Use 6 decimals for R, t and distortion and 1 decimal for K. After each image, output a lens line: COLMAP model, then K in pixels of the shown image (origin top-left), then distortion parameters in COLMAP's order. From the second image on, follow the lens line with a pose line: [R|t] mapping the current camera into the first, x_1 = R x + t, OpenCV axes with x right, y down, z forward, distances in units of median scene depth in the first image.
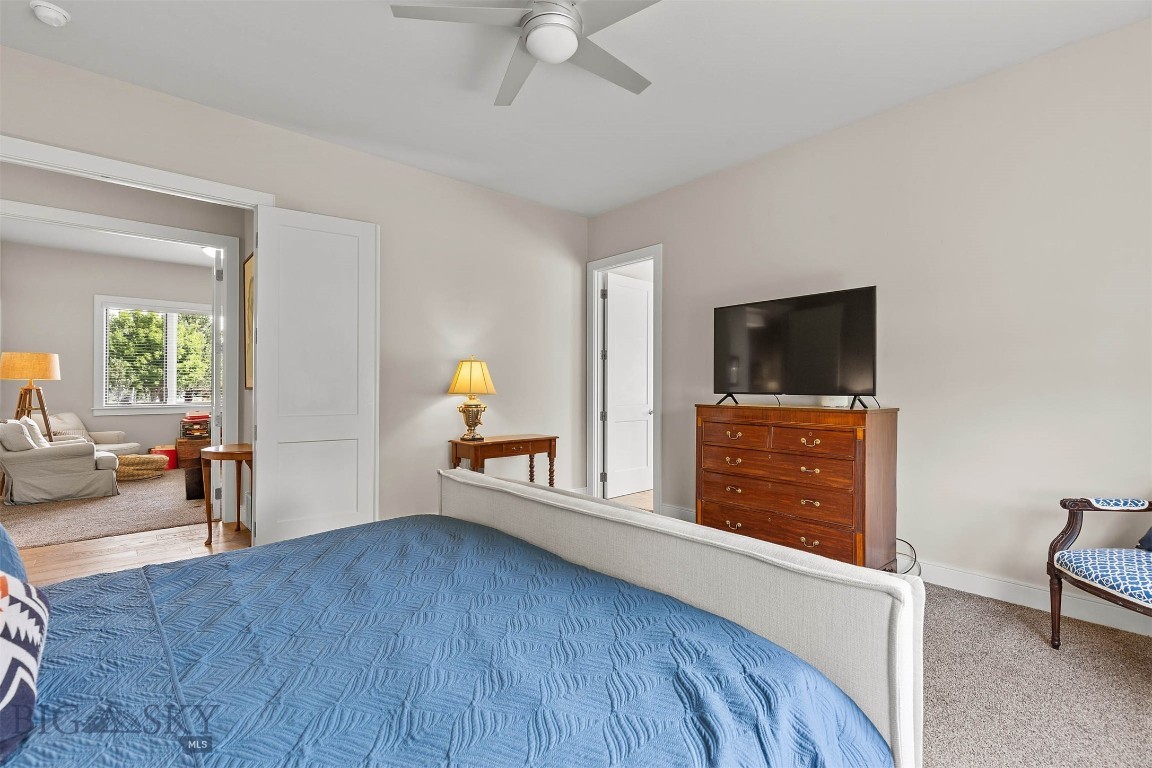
lens RADIAL K [[524.4, 0, 576.5], [0, 524.4, 380.2], [0, 0, 1]] dist [0.012981, -0.000365]
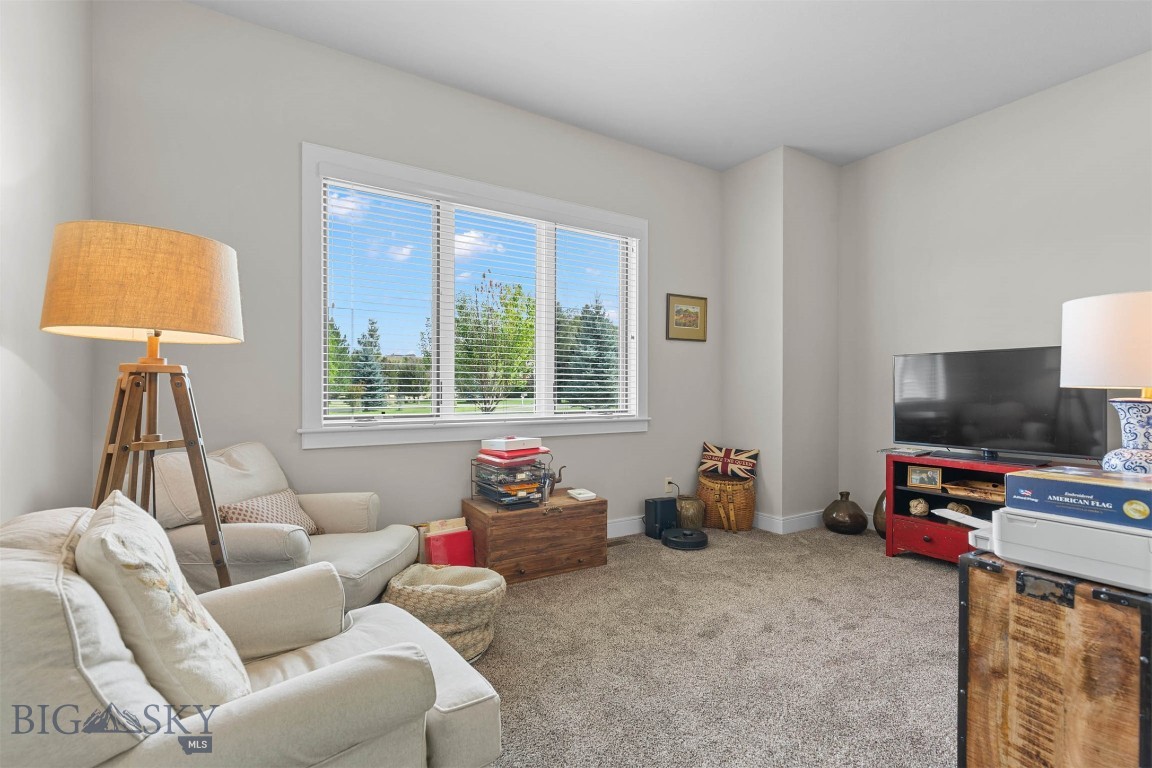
lens RADIAL K [[524.4, 0, 571.2], [0, 524.4, 388.0], [0, 0, 1]] dist [0.012981, -0.000365]
pose [[0.985609, -0.007676, -0.168868, -0.756733], [0.007995, 0.999967, 0.001211, 0.025722], [0.168853, -0.002543, 0.985638, 0.755454]]
